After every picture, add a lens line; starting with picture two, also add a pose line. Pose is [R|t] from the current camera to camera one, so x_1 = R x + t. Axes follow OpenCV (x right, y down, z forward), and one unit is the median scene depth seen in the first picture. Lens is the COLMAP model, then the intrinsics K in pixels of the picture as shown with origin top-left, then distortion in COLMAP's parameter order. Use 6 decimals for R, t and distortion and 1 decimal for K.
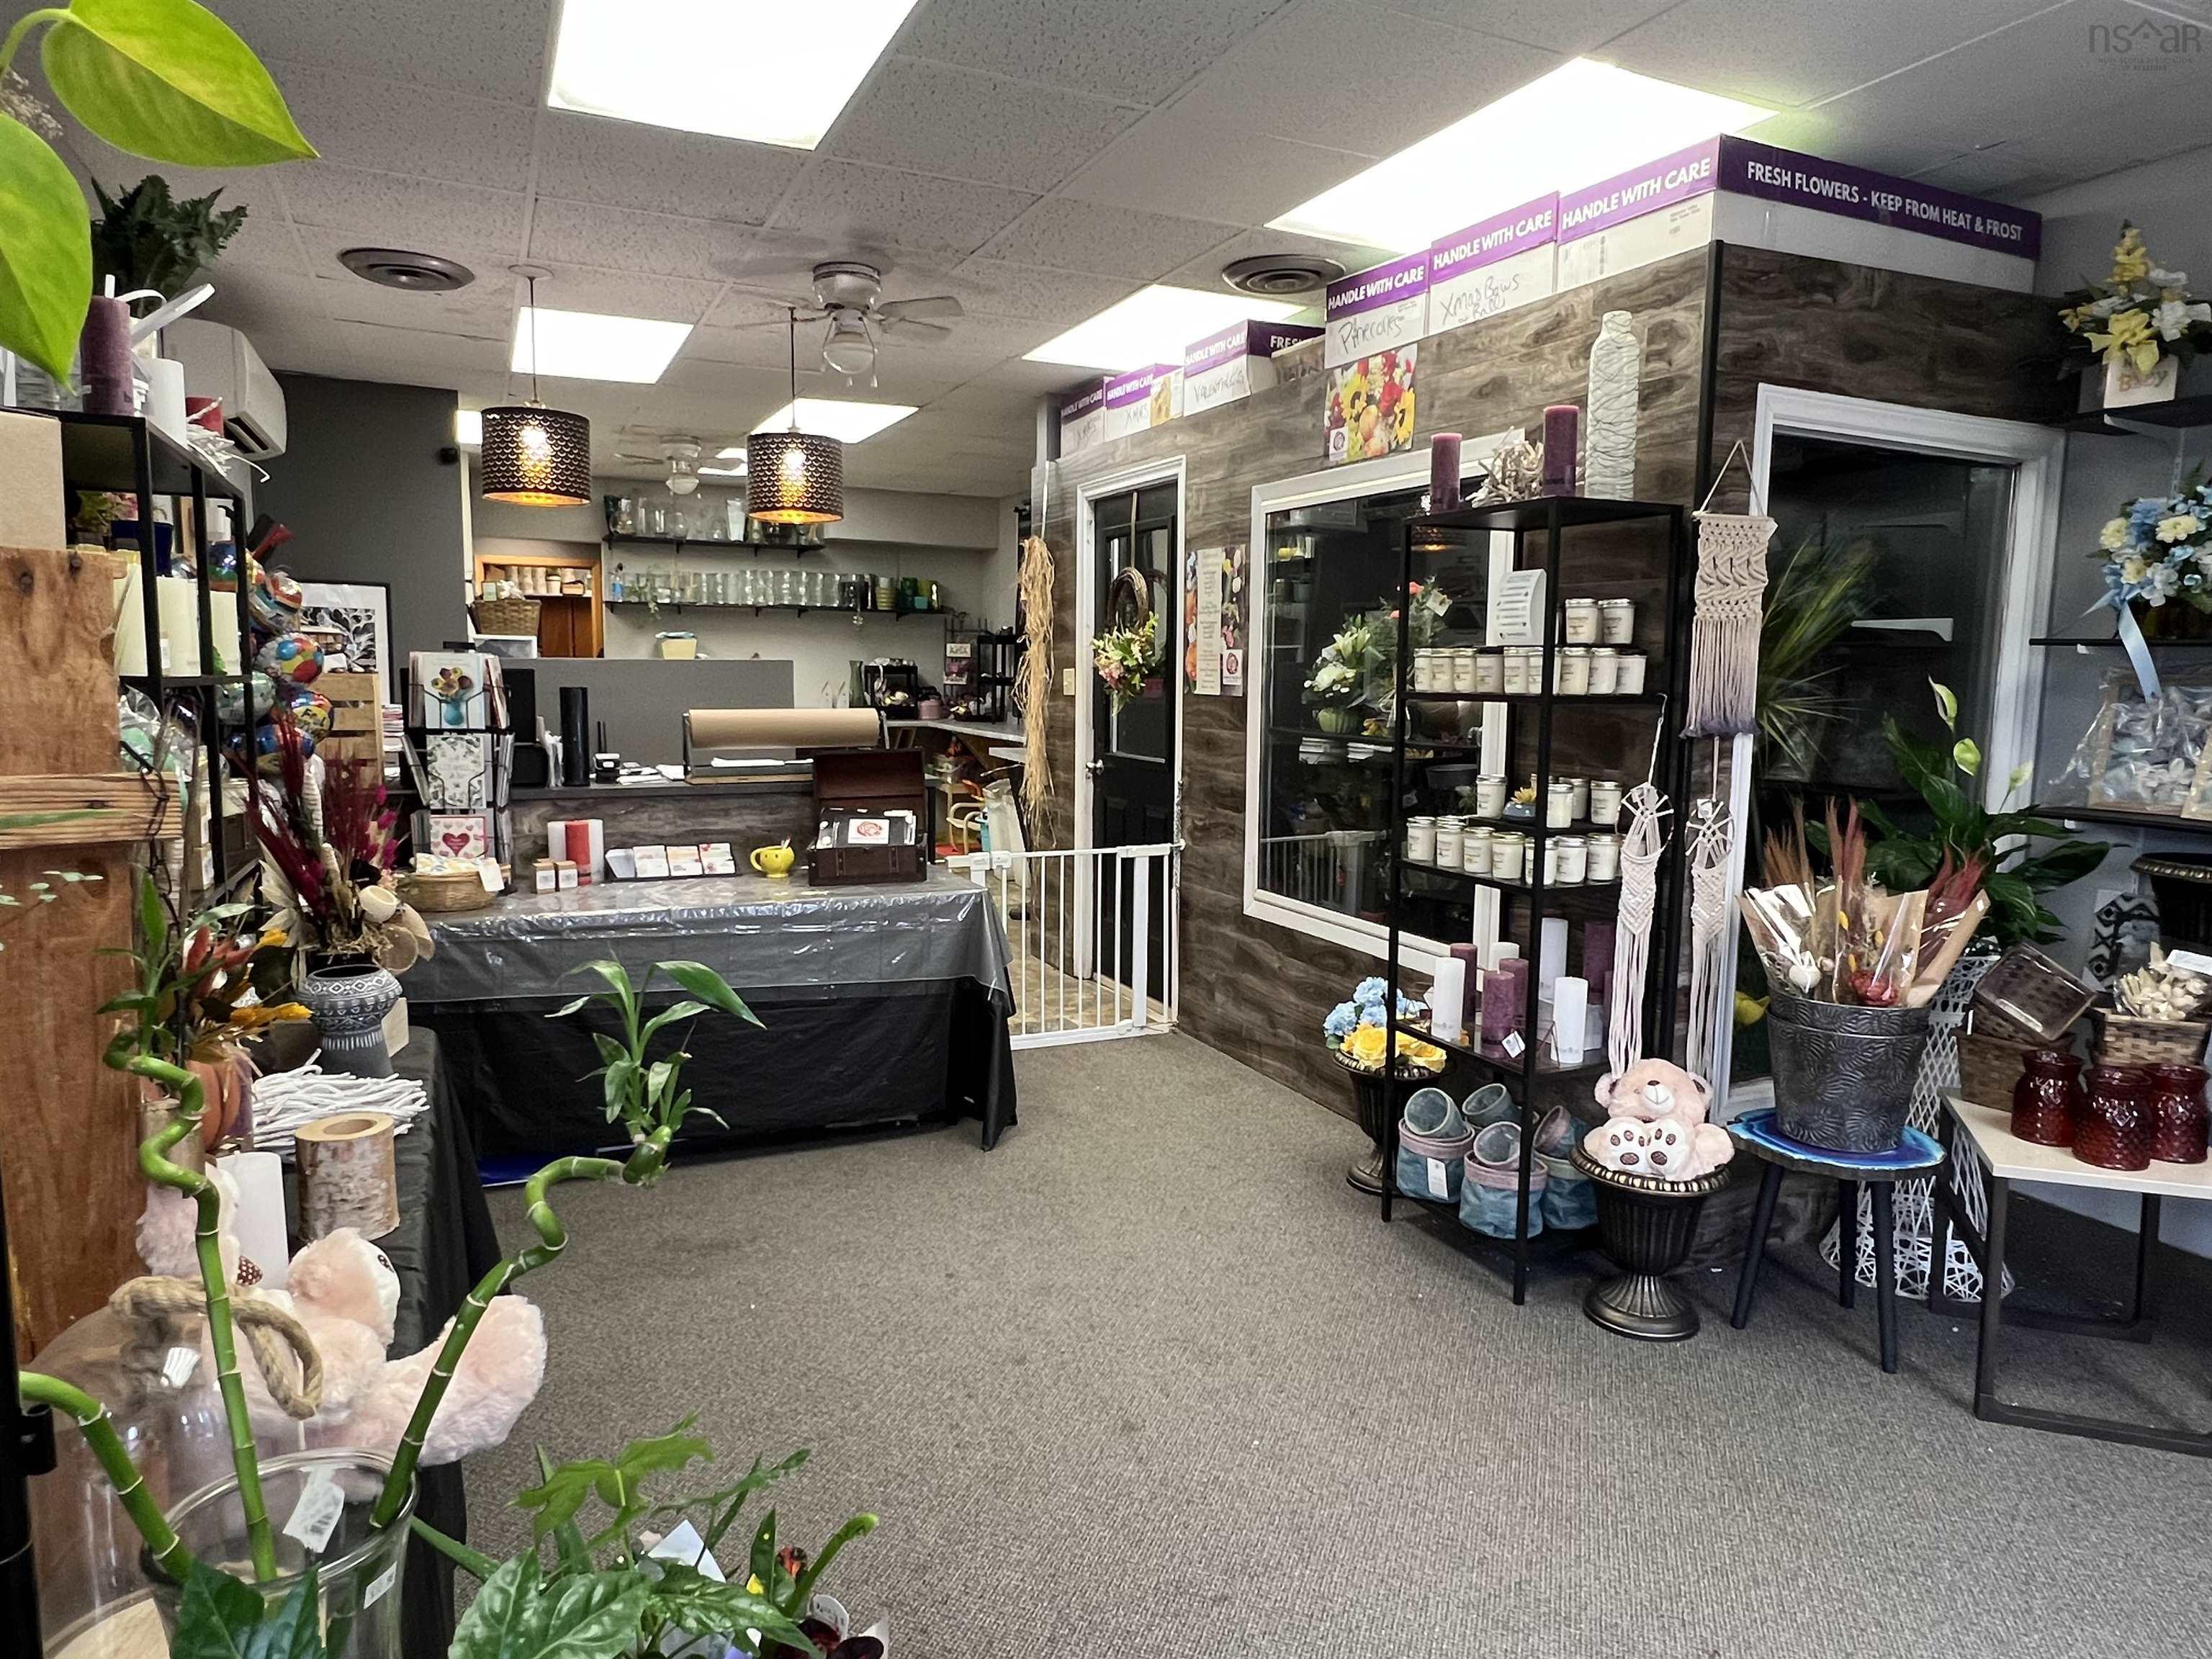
lens RADIAL K [[1369.4, 0, 1106.0], [0, 1369.4, 829.5], [0, 0, 1]] dist [-0.002866, -0.001792]
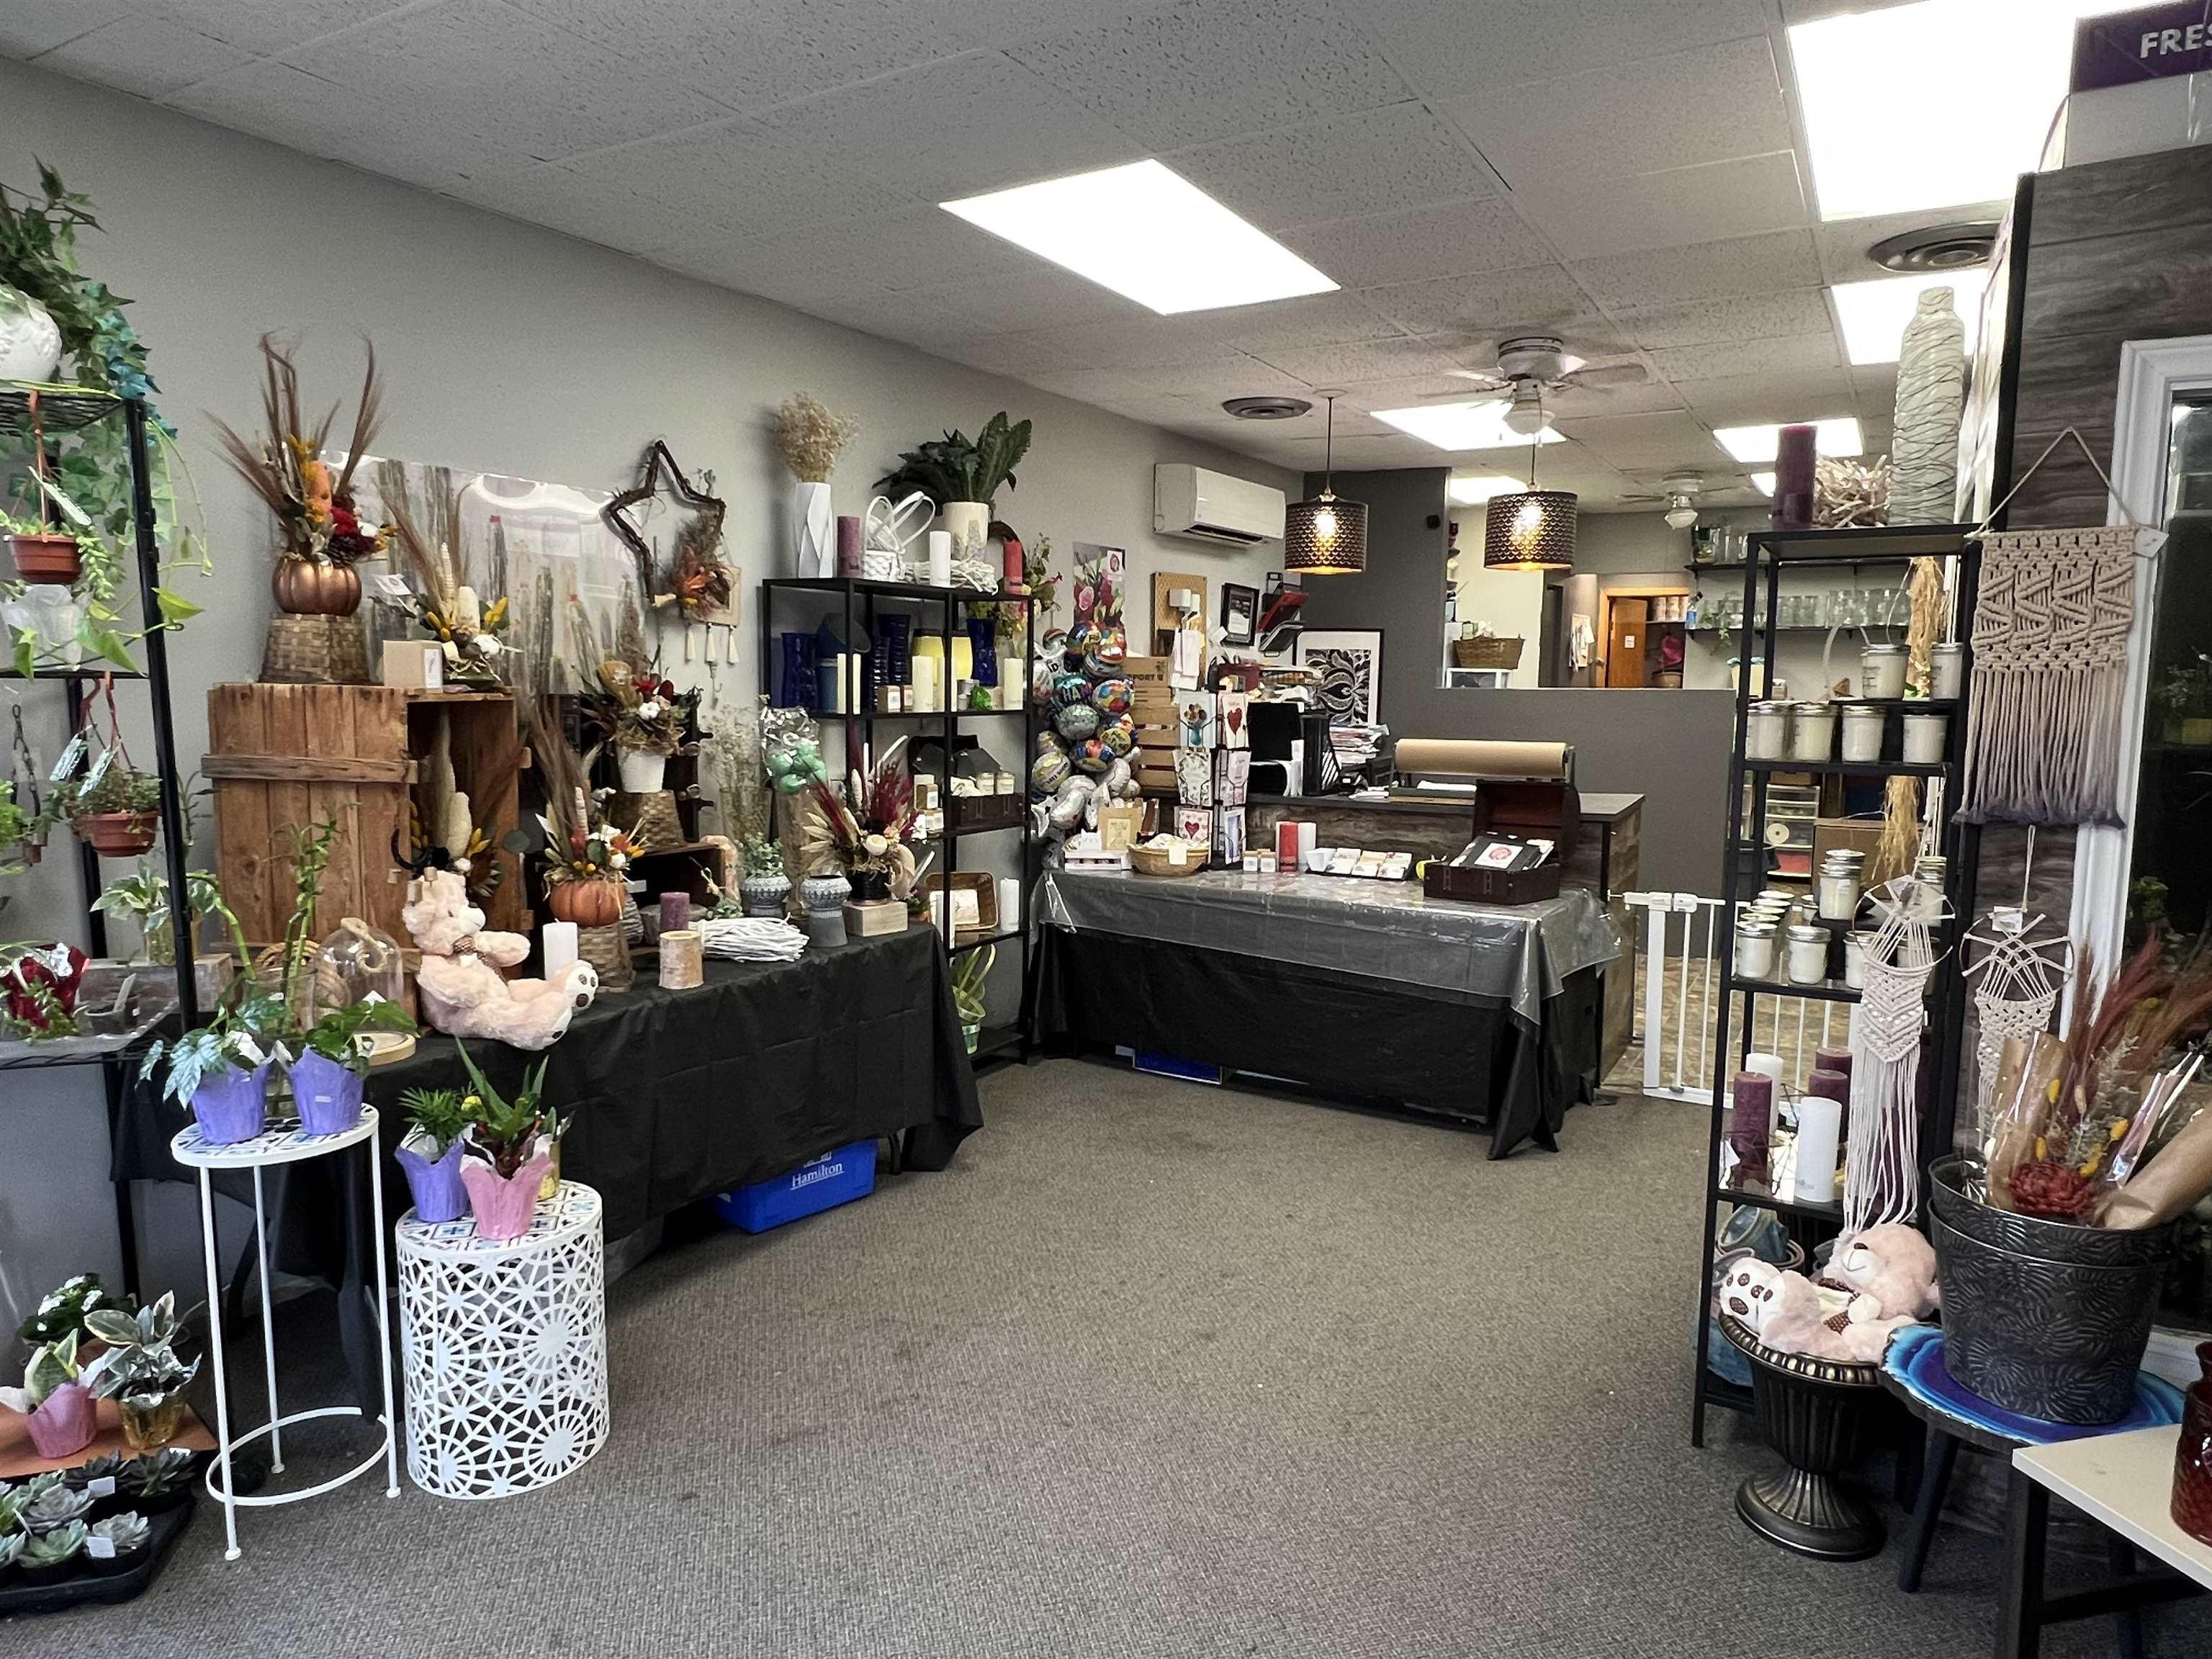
lens RADIAL K [[1359.2, 0, 1093.9], [0, 1359.2, 833.7], [0, 0, 1]] dist [-0.003874, -0.001338]
pose [[0.569595, 0.091125, -0.816859, 0.569229], [-0.096113, 0.994401, 0.043911, -0.035150], [0.816287, 0.053499, 0.575164, 0.118541]]
